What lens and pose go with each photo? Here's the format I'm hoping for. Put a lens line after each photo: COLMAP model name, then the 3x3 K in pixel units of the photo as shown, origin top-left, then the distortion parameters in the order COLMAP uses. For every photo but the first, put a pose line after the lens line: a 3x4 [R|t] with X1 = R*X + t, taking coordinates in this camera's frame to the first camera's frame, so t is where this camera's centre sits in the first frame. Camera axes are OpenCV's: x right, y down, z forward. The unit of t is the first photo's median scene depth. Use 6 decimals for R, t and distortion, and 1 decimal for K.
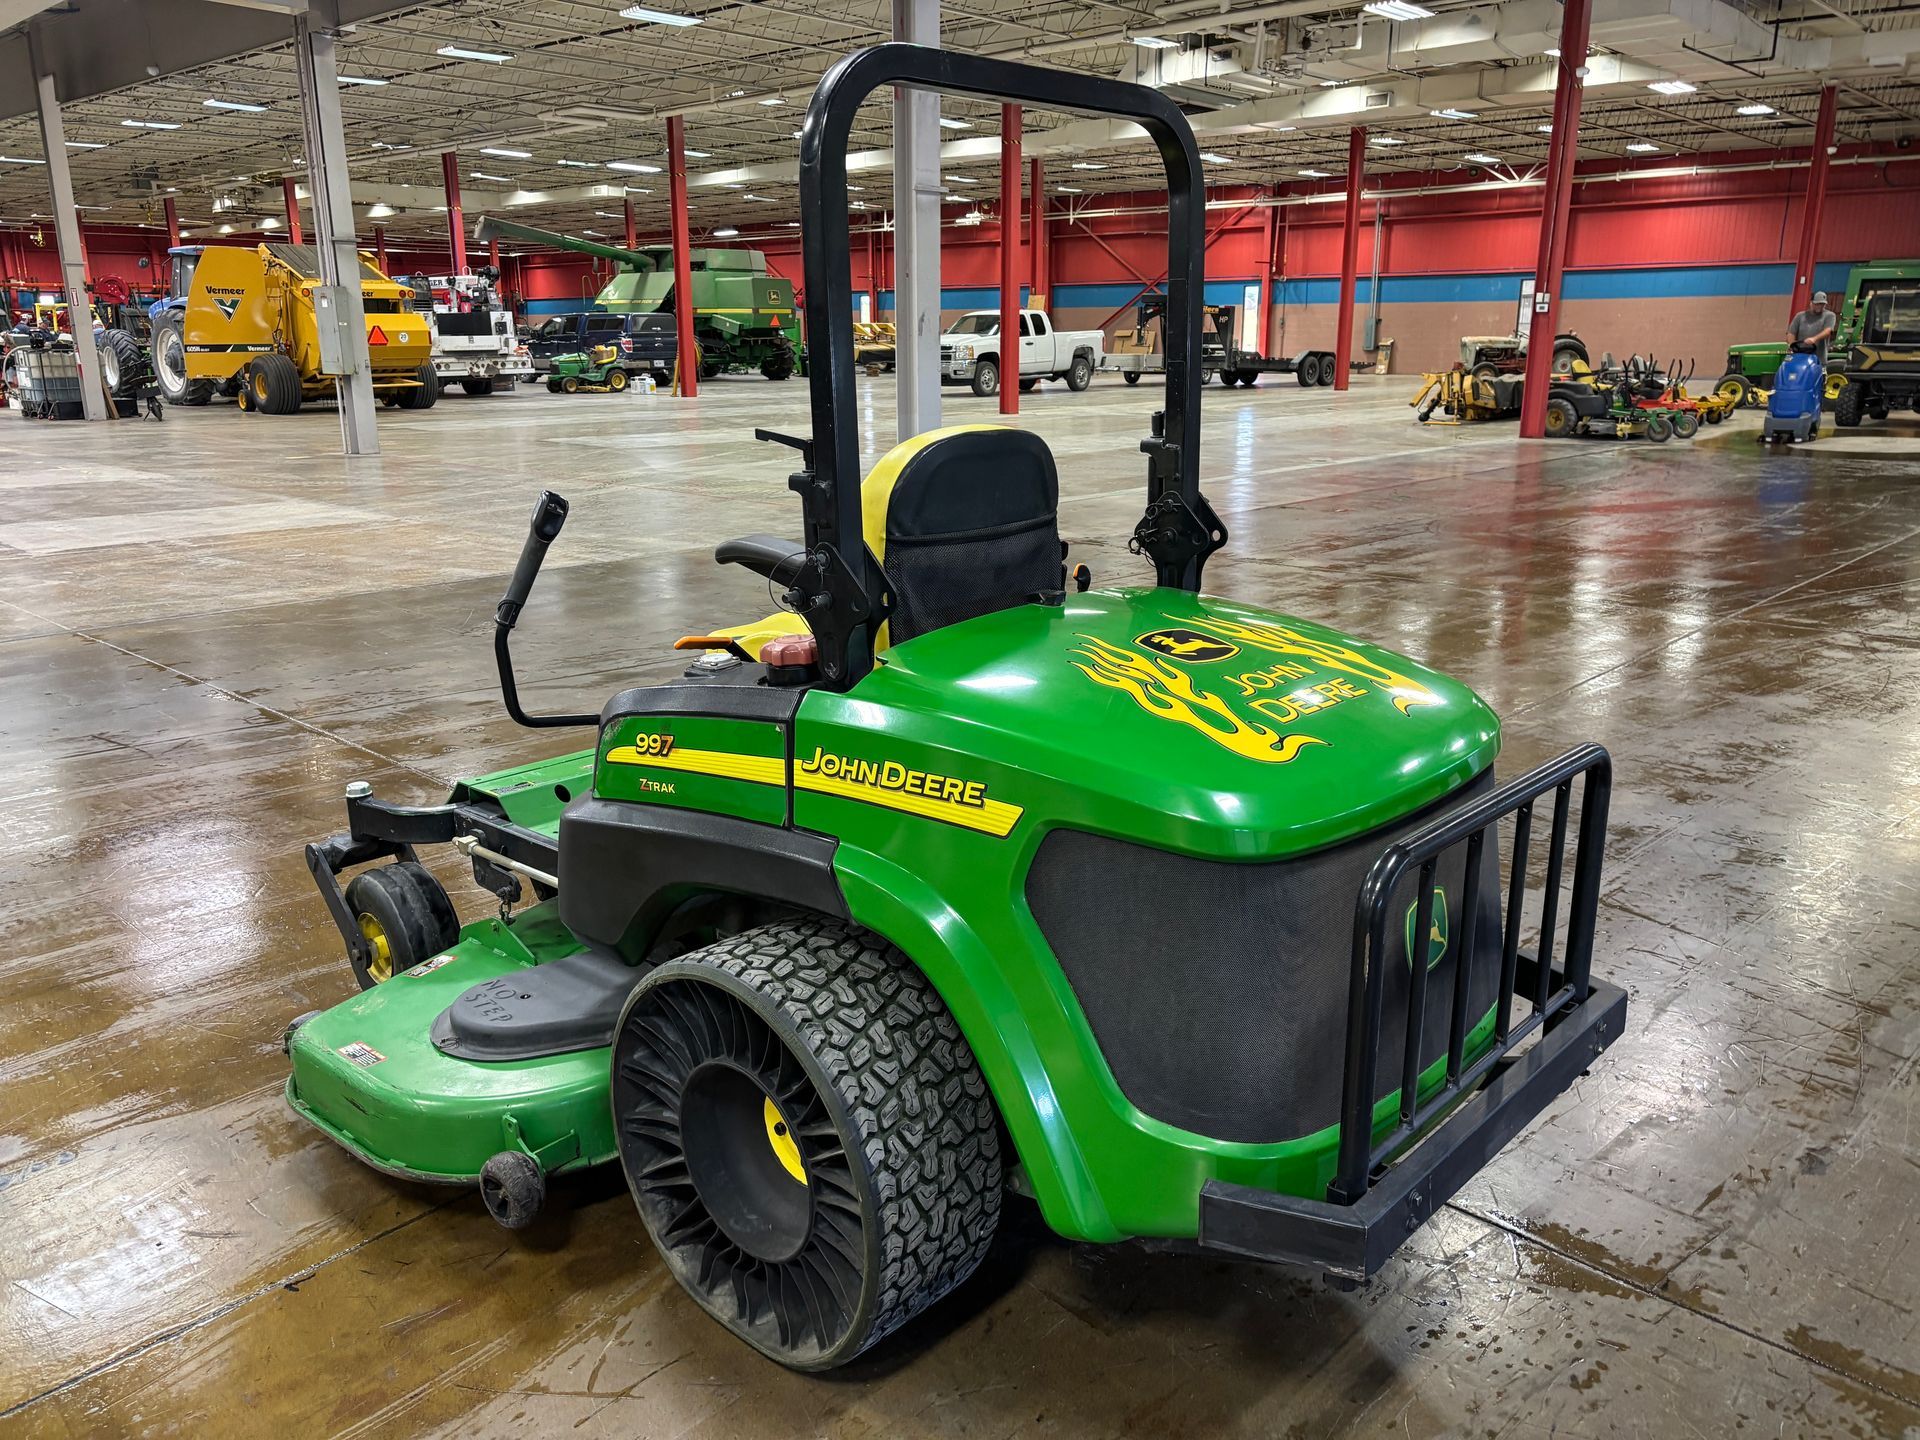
lens RADIAL K [[1475.0, 0, 992.4], [0, 1475.0, 706.7], [0, 0, 1]] dist [0.024683, -0.020741]
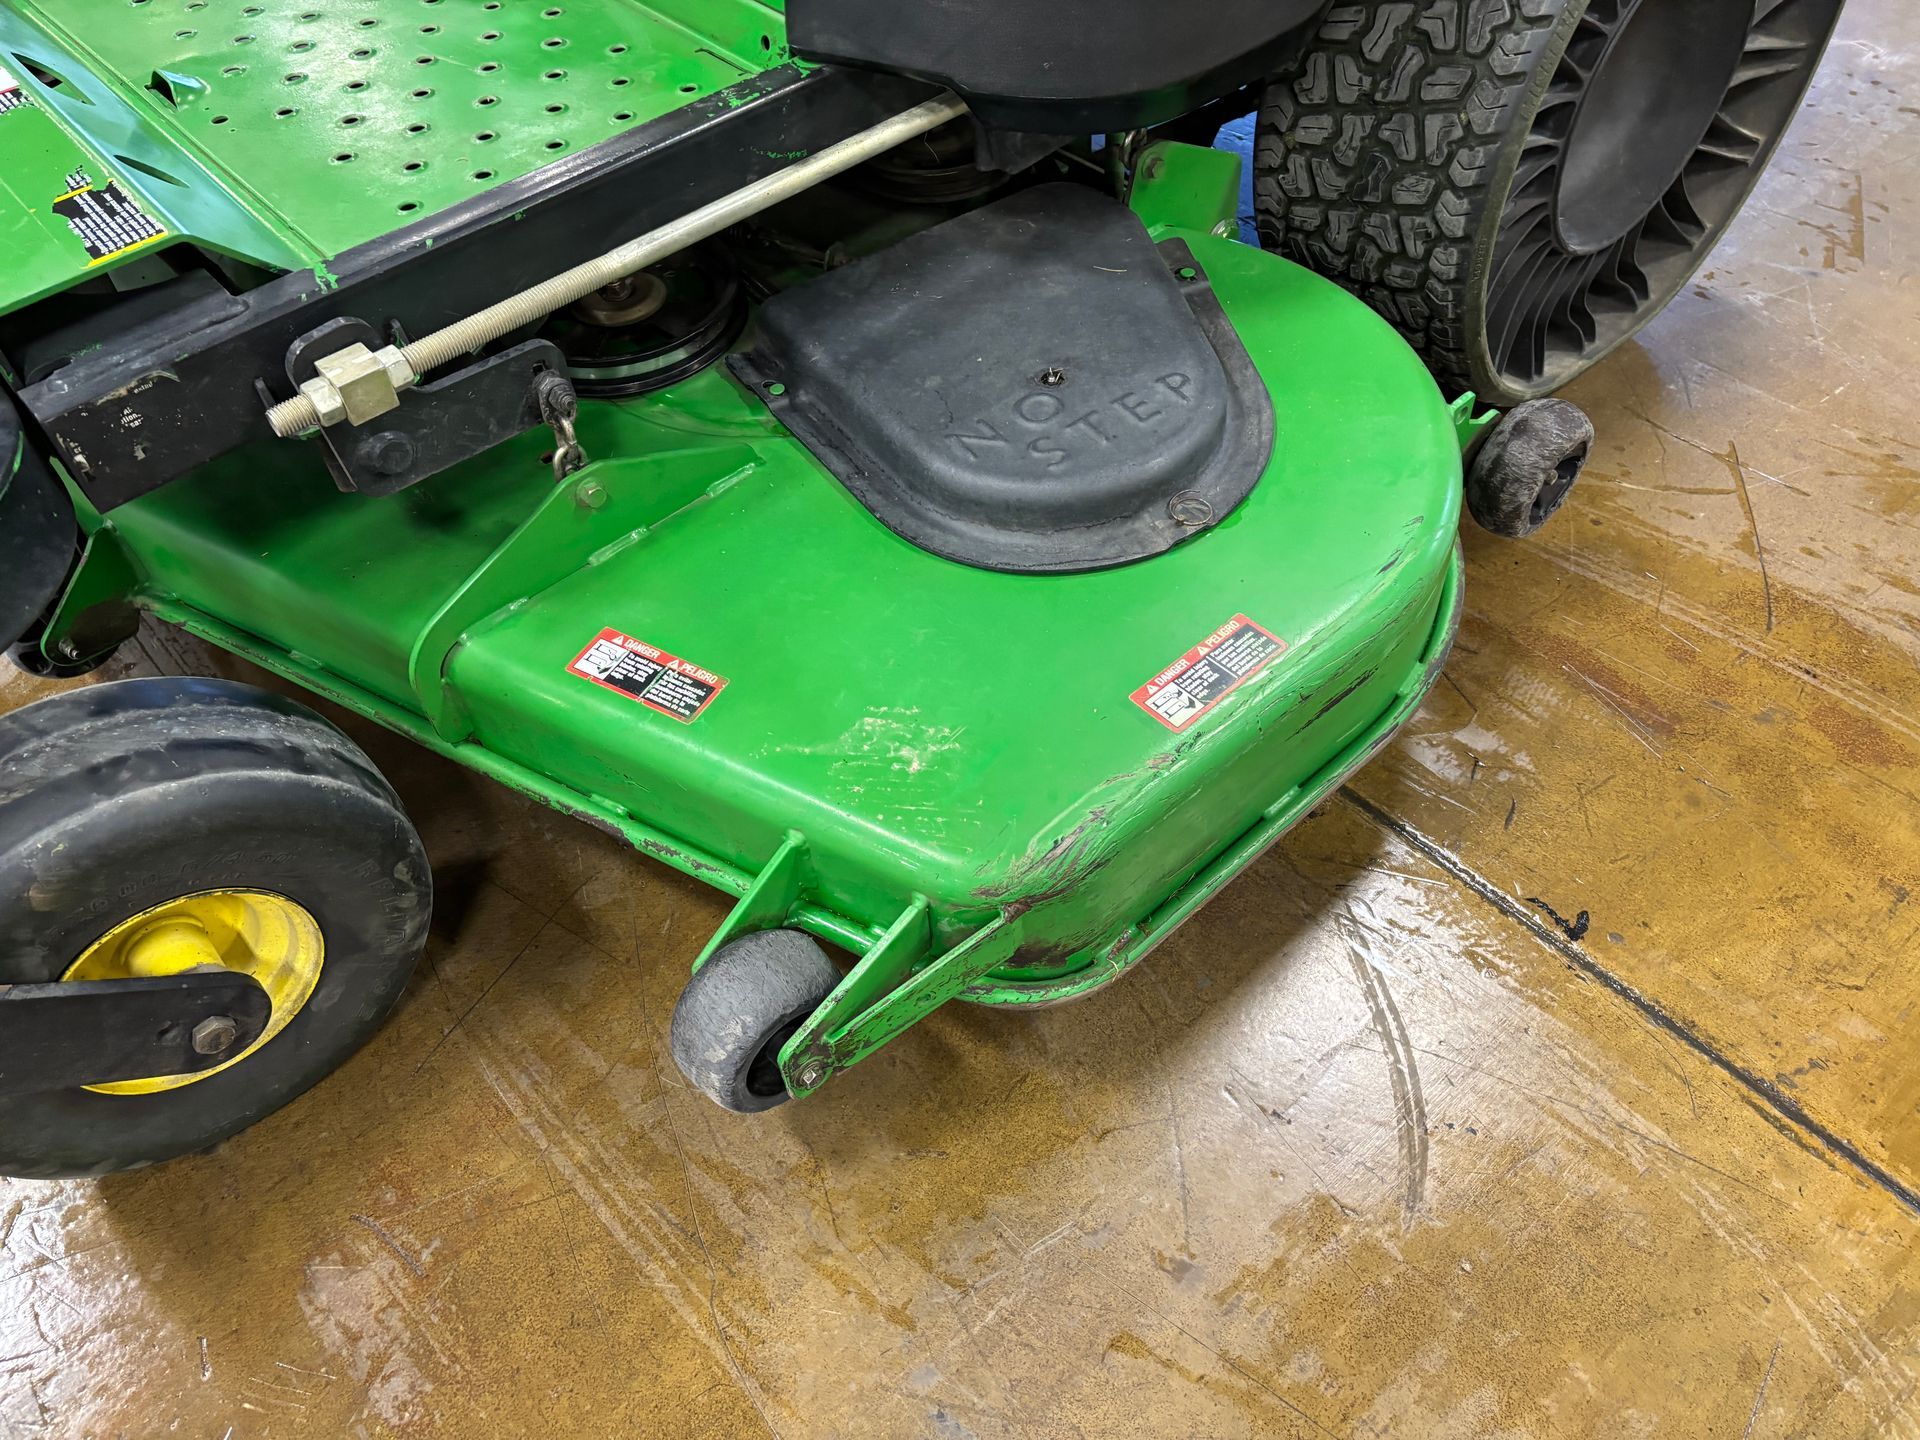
lens RADIAL K [[1441.2, 0, 985.0], [0, 1441.2, 718.8], [0, 0, 1]] dist [0.041337, -0.033430]
pose [[0.108063, -0.747717, 0.655165, -0.082950], [0.287176, 0.654408, 0.699486, -0.004130], [-0.951763, 0.112559, 0.285444, 0.114948]]
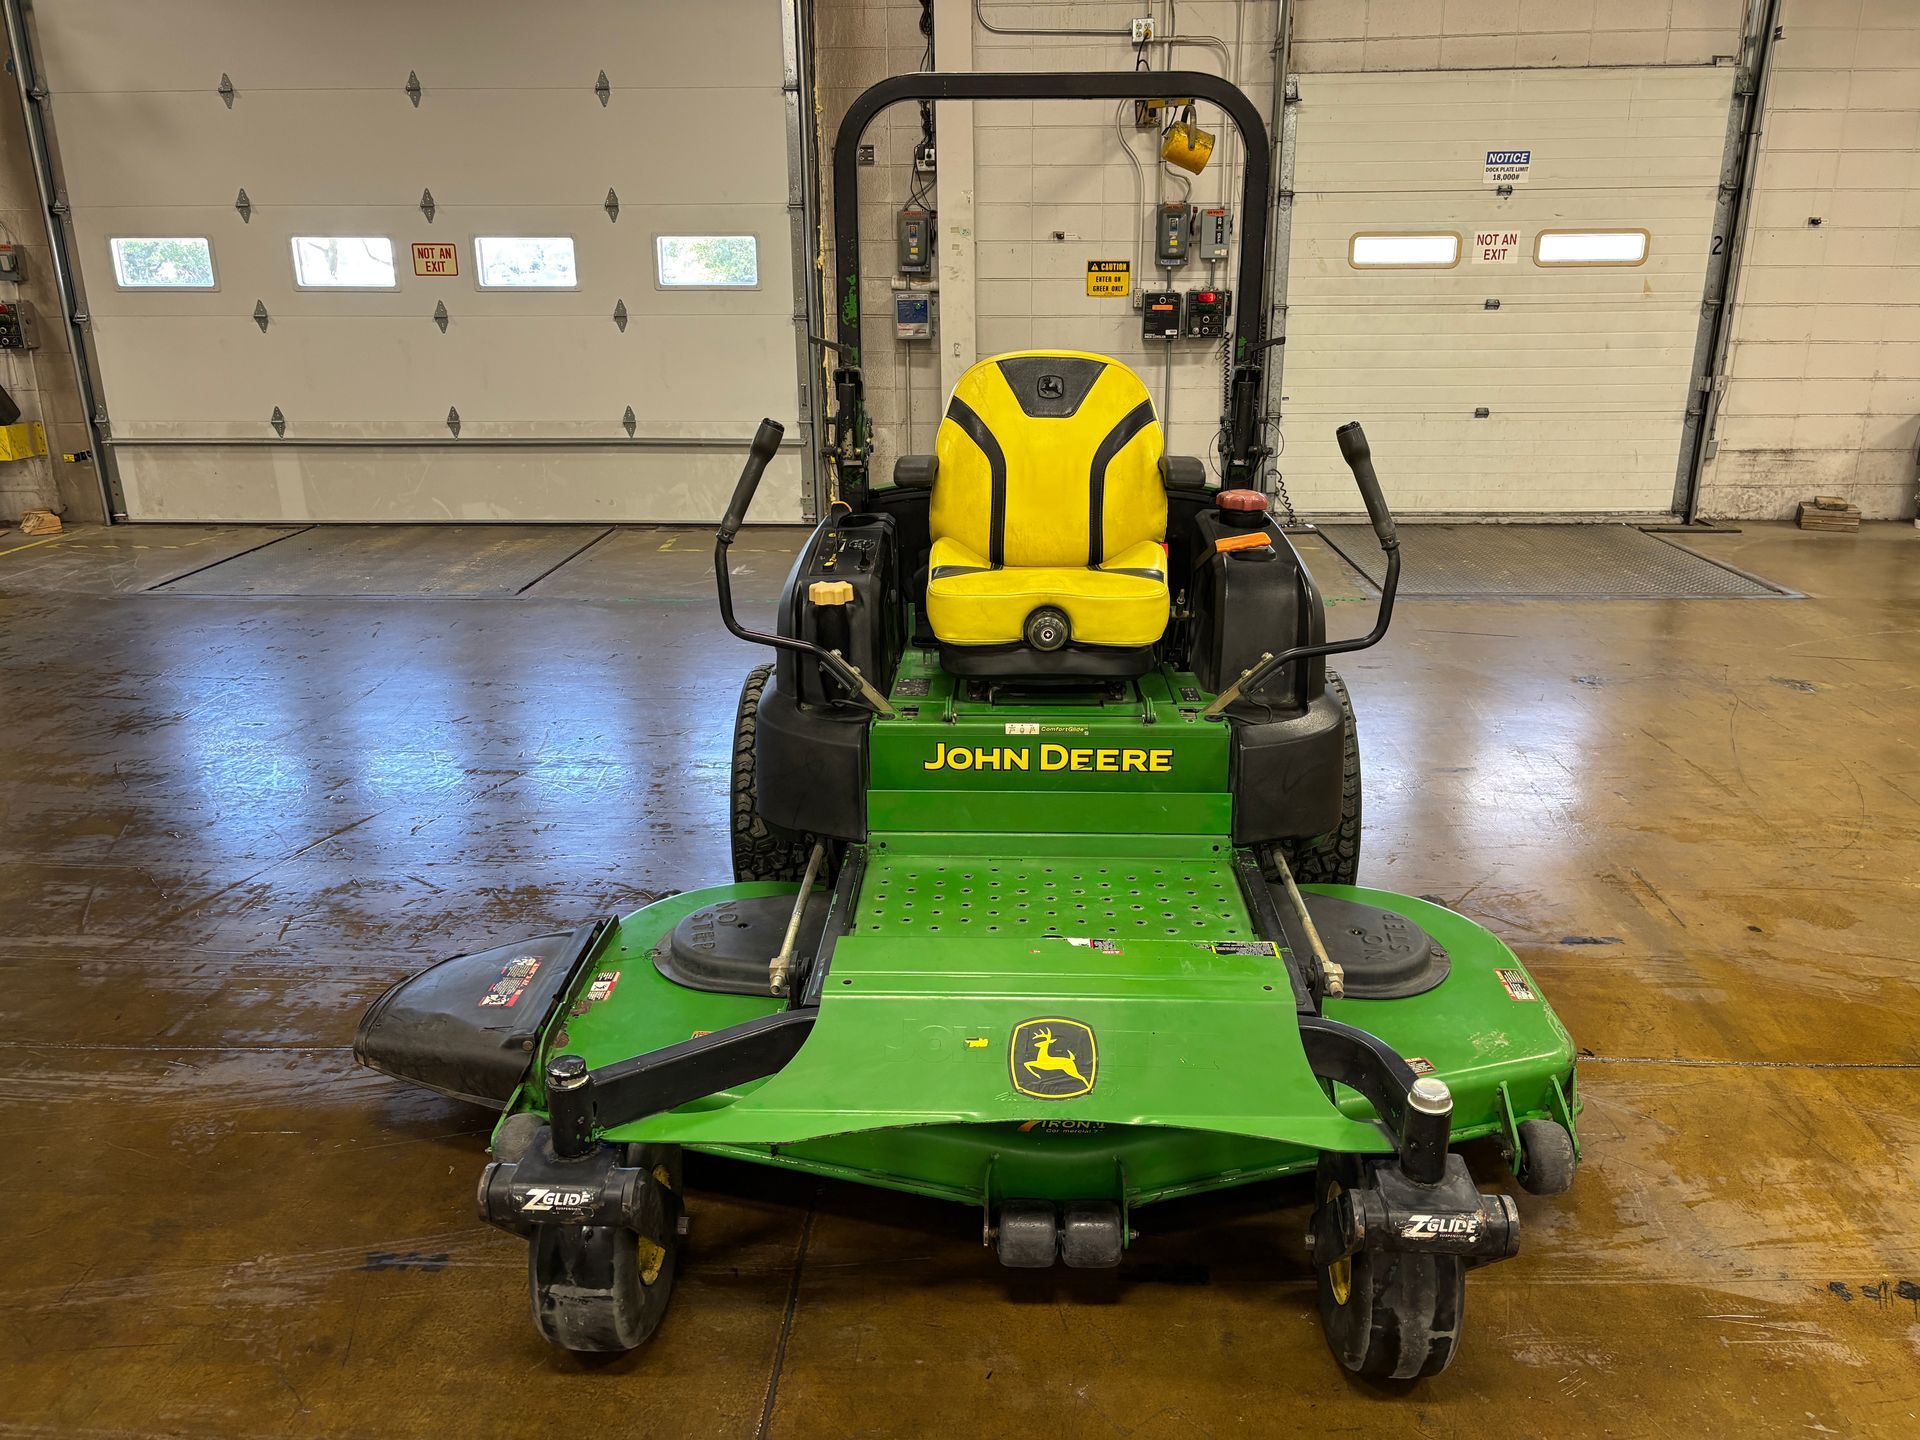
lens RADIAL K [[1416.5, 0, 971.3], [0, 1416.5, 708.0], [0, 0, 1]] dist [0.046938, -0.040178]
pose [[-0.635313, -0.224293, 0.738966, -0.105118], [0.202309, 0.875136, 0.439555, -0.053372], [-0.745284, 0.428755, -0.510608, 0.205951]]
